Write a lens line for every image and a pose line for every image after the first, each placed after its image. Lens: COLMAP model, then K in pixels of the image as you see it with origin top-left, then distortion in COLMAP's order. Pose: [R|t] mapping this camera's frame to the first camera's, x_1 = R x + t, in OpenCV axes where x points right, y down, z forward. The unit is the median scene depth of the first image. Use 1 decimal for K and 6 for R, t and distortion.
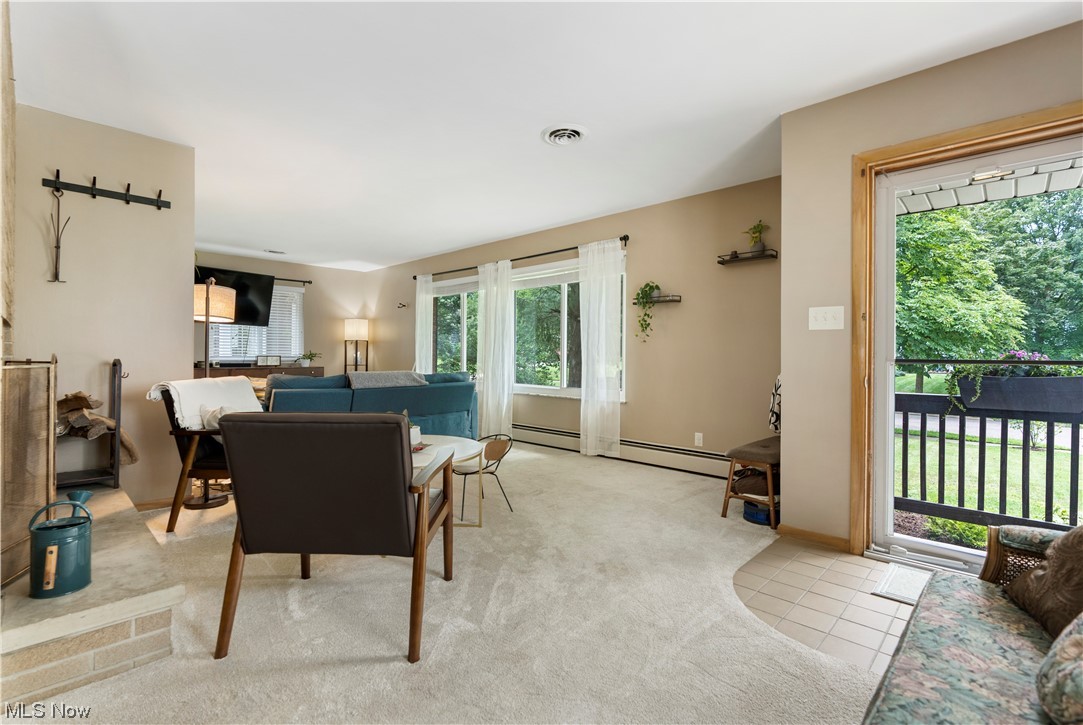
lens RADIAL K [[497.4, 0, 539.6], [0, 497.4, 355.0], [0, 0, 1]] dist [-0.008454, 0.003573]
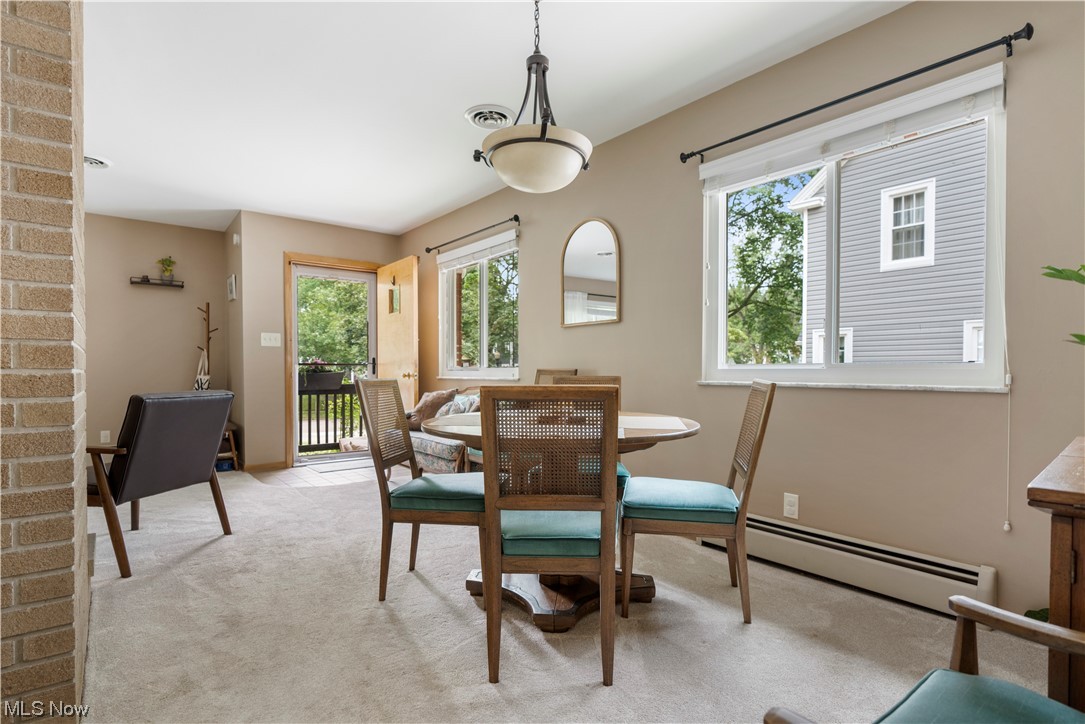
lens RADIAL K [[553.0, 0, 543.2], [0, 553.0, 367.4], [0, 0, 1]] dist [0.000589, 0.000048]
pose [[0.130682, -0.005902, 0.991407, -1.111193], [0.000932, 0.999983, 0.005831, 0.011325], [-0.991424, 0.000162, 0.130685, -0.188728]]
